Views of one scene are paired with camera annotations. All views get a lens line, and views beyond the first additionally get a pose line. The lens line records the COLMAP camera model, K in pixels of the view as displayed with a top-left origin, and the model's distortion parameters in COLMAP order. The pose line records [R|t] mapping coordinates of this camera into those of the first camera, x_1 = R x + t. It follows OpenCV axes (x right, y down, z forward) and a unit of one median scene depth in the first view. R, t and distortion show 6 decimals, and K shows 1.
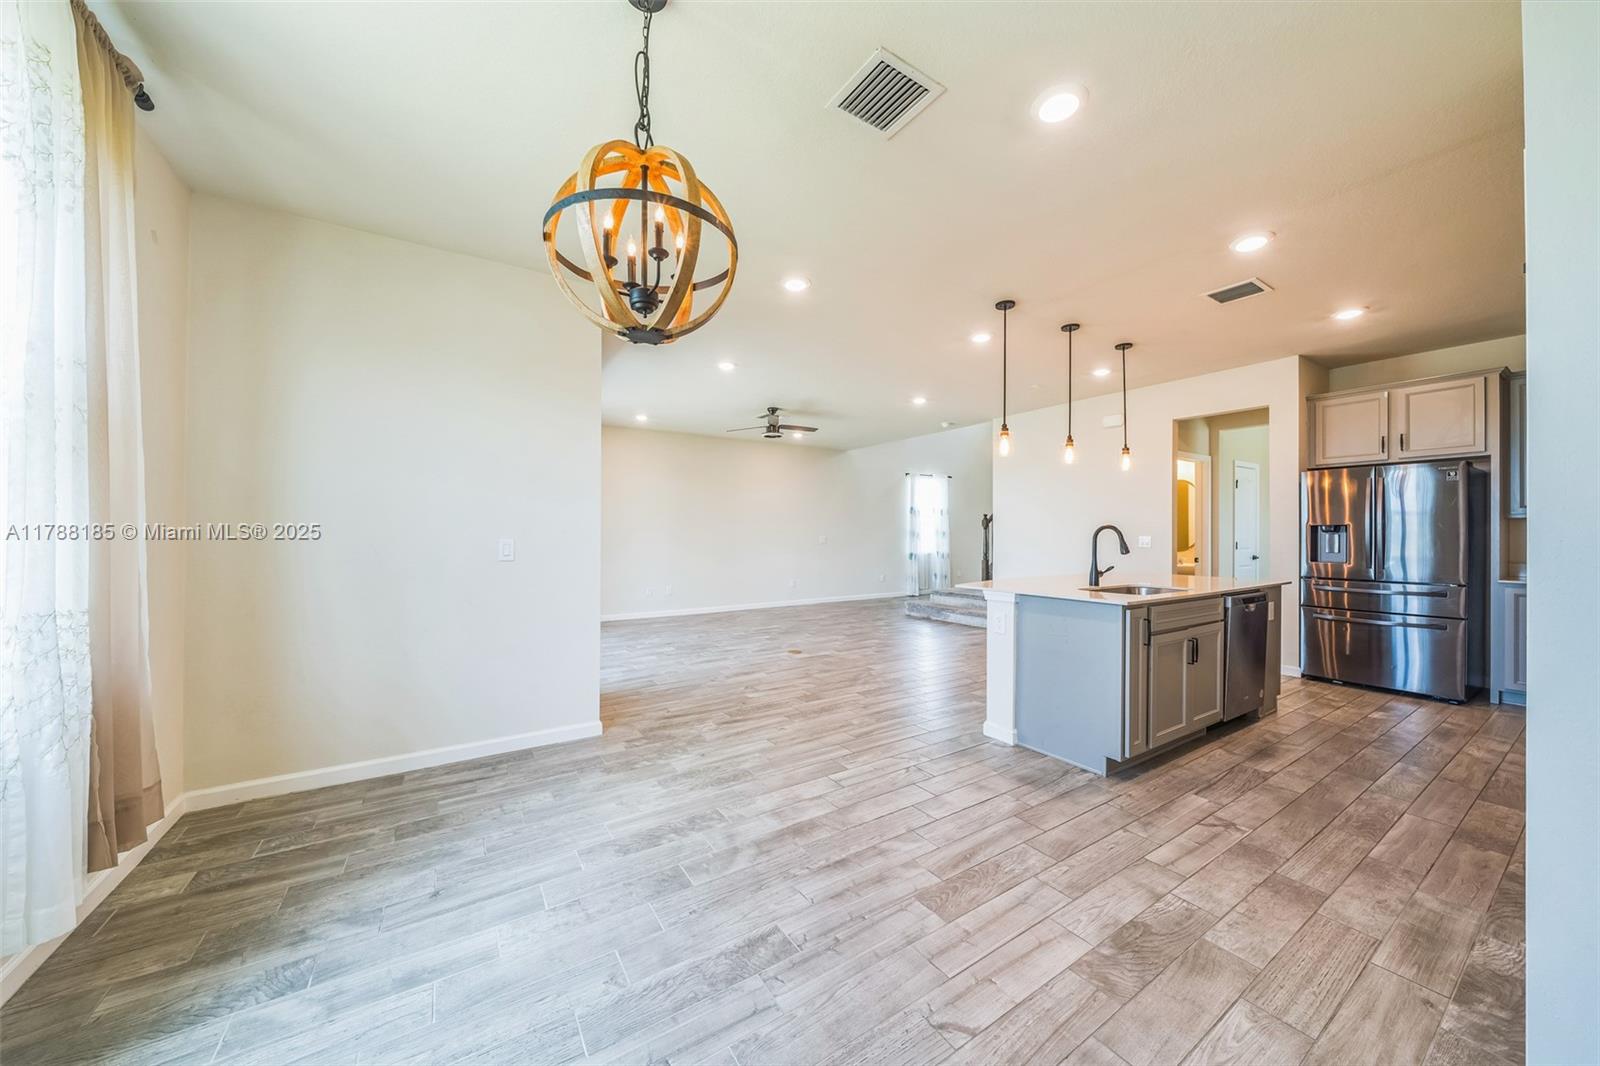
lens RADIAL K [[545.7, 0, 800.0], [0, 545.7, 533.0], [0, 0, 1]] dist [-0.000113, 0.000008]
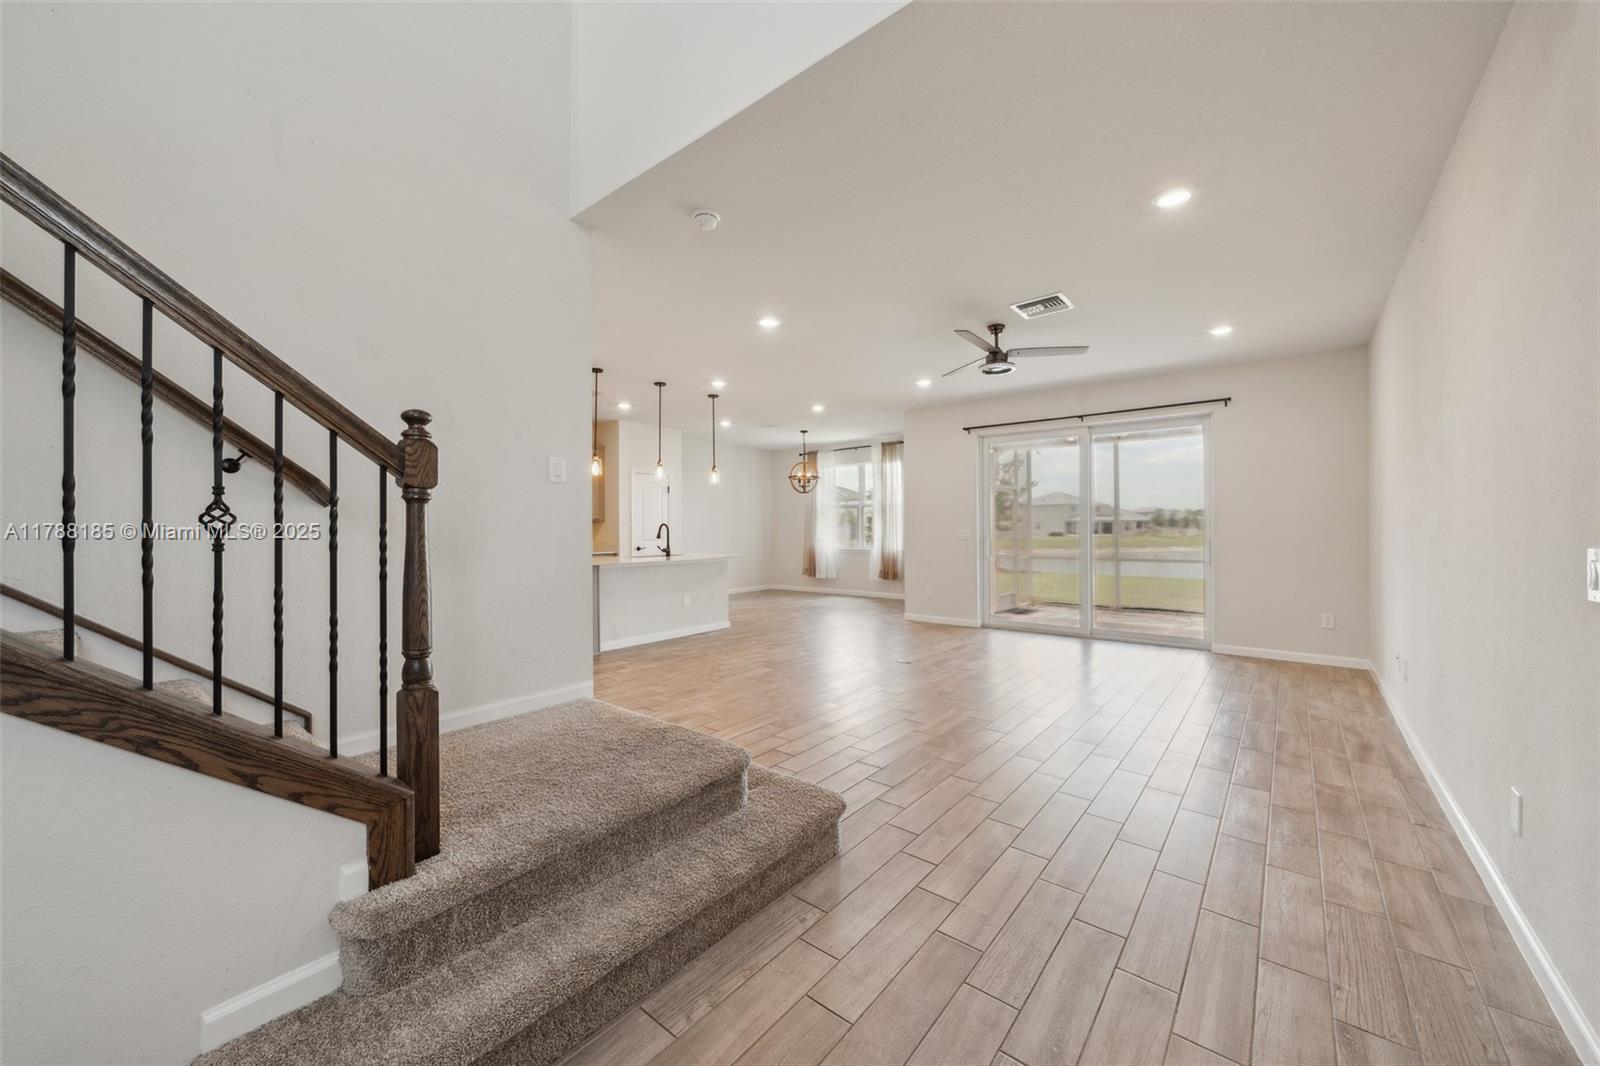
lens RADIAL K [[592.7, 0, 801.8], [0, 592.7, 525.7], [0, 0, 1]] dist [-0.000346, -0.000282]
pose [[-0.953722, 0.005353, -0.300643, 1.070699], [0.007506, 0.999954, -0.006008, 0.011690], [0.300597, -0.007987, -0.953718, 4.589998]]
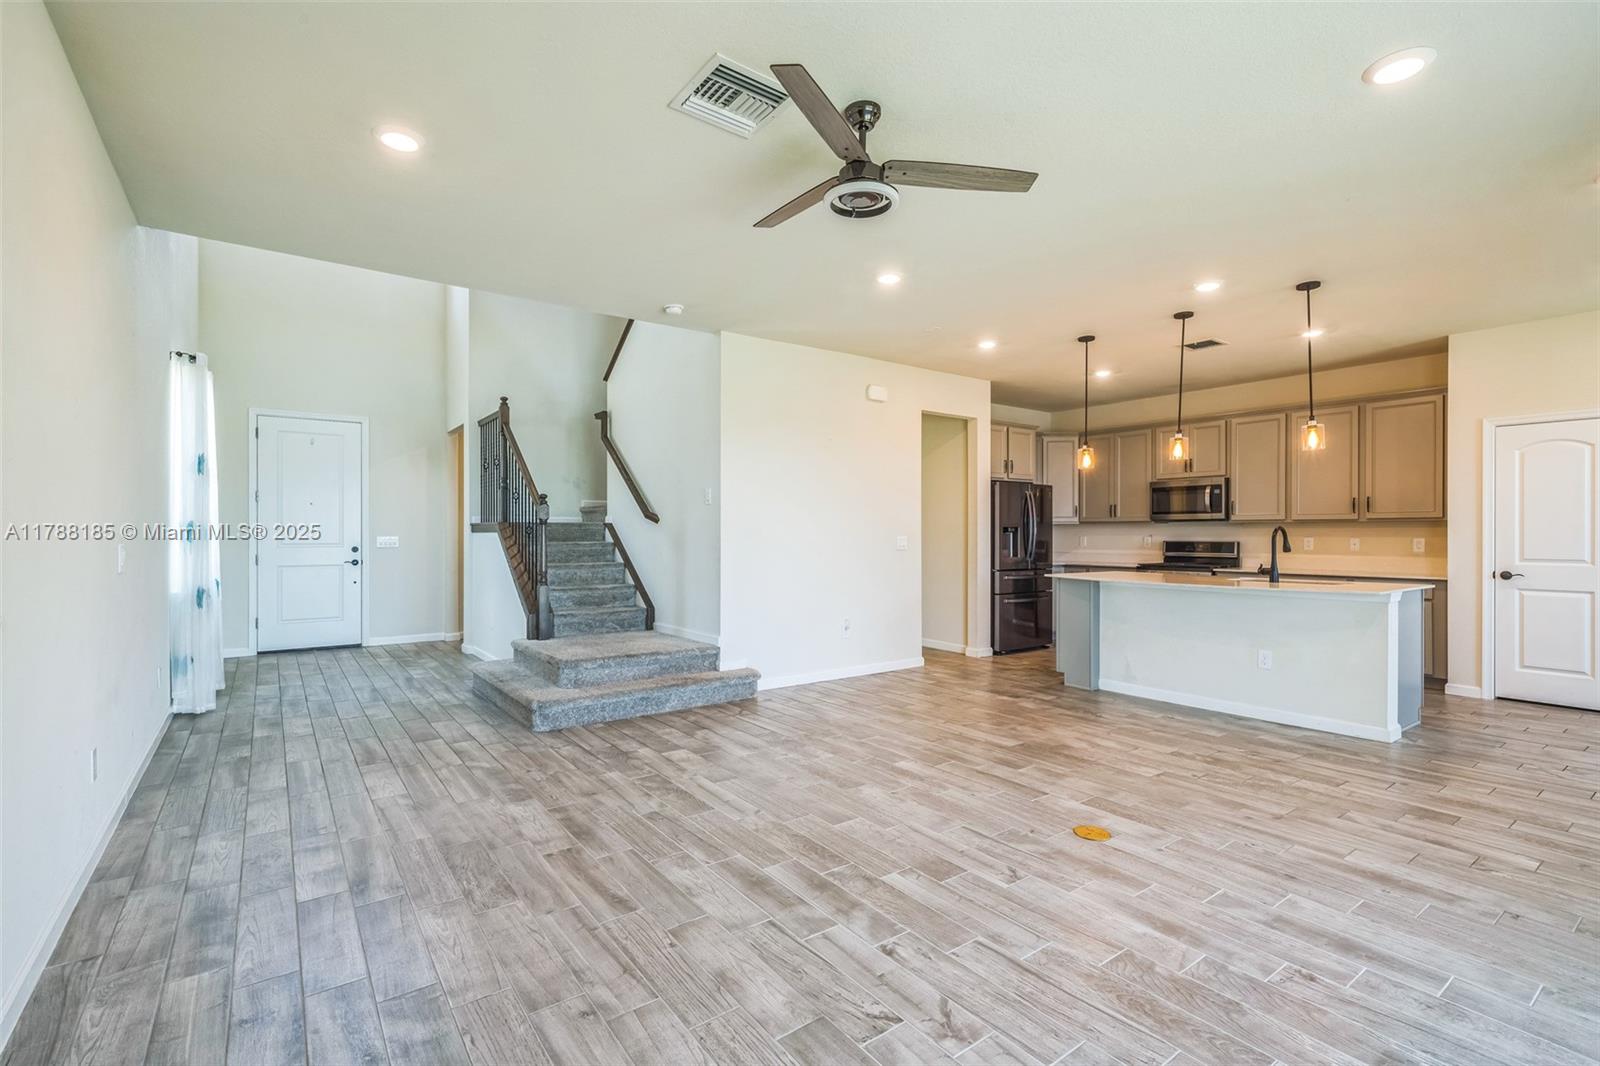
lens RADIAL K [[724.6, 0, 800.0], [0, 724.6, 533.0], [0, 0, 1]] dist [0.008434, -0.000289]
pose [[-0.057806, 0.001405, 0.998327, -1.287237], [-0.005187, 0.999985, -0.001708, 0.008081], [-0.998314, -0.005277, -0.057798, 3.064922]]
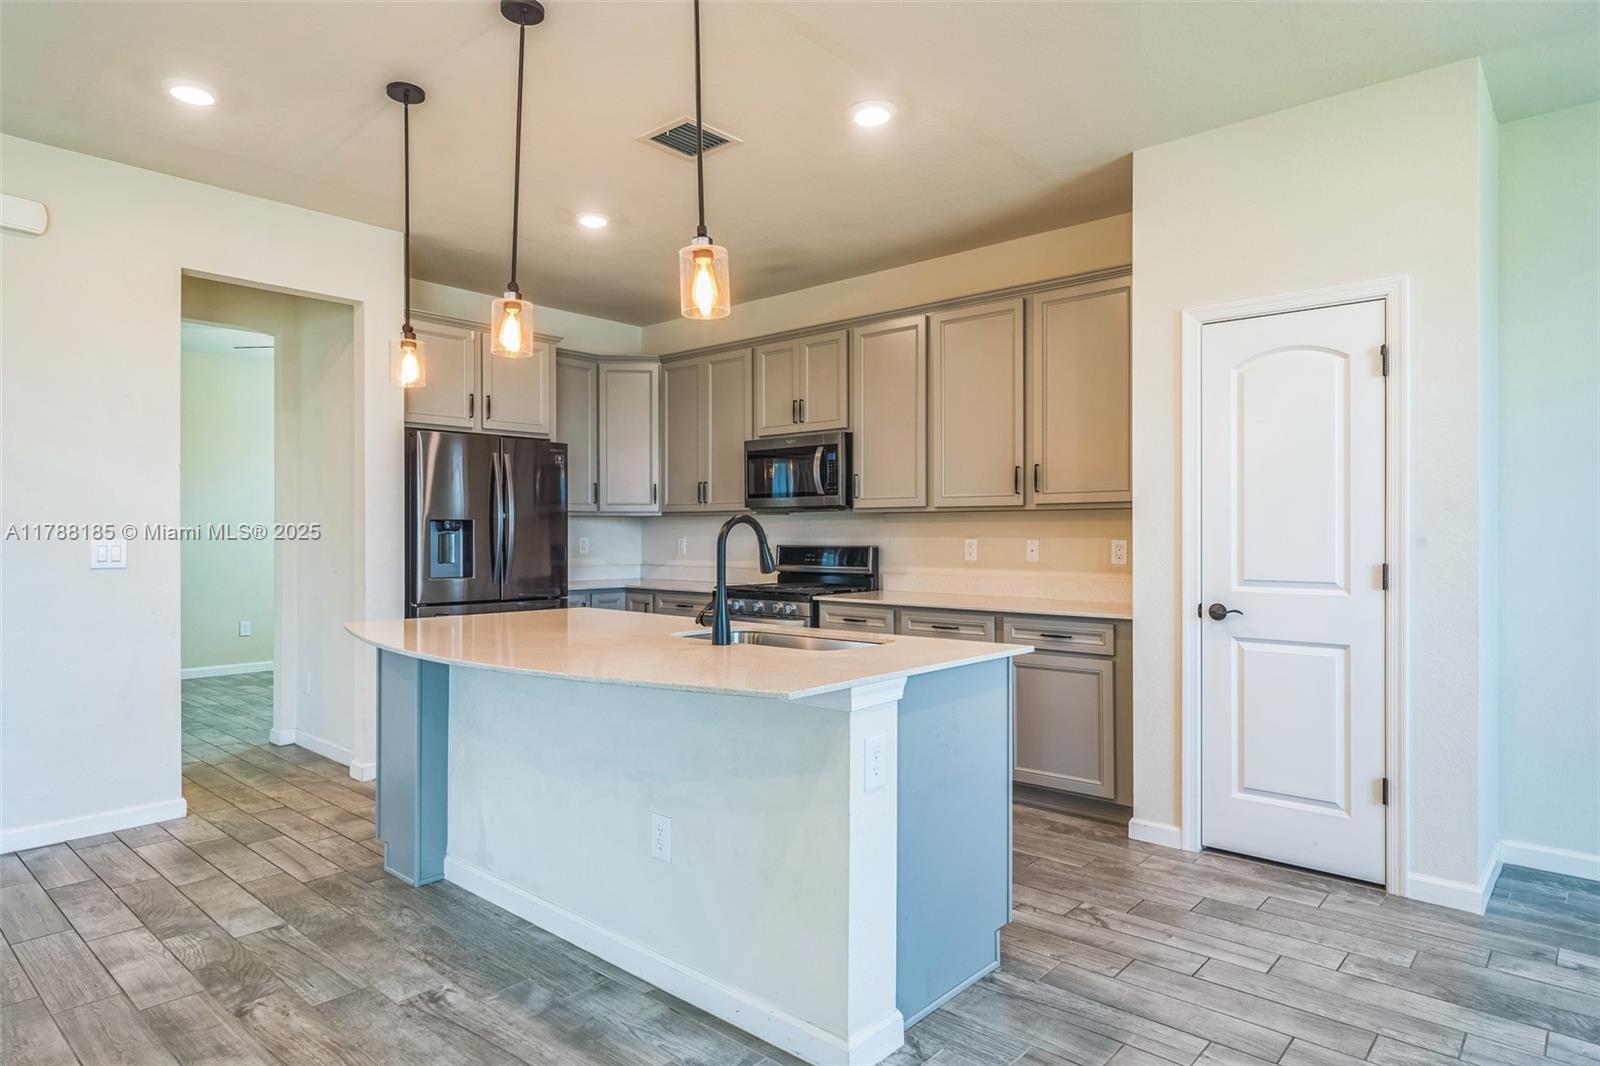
lens RADIAL K [[919.1, 0, 795.9], [0, 919.1, 530.9], [0, 0, 1]] dist [0.001229, -0.000084]
pose [[-0.262616, 0.003858, 0.964893, -0.362506], [-0.003426, 0.999982, -0.004931, 0.004266], [-0.964894, -0.004600, -0.262598, 1.737387]]
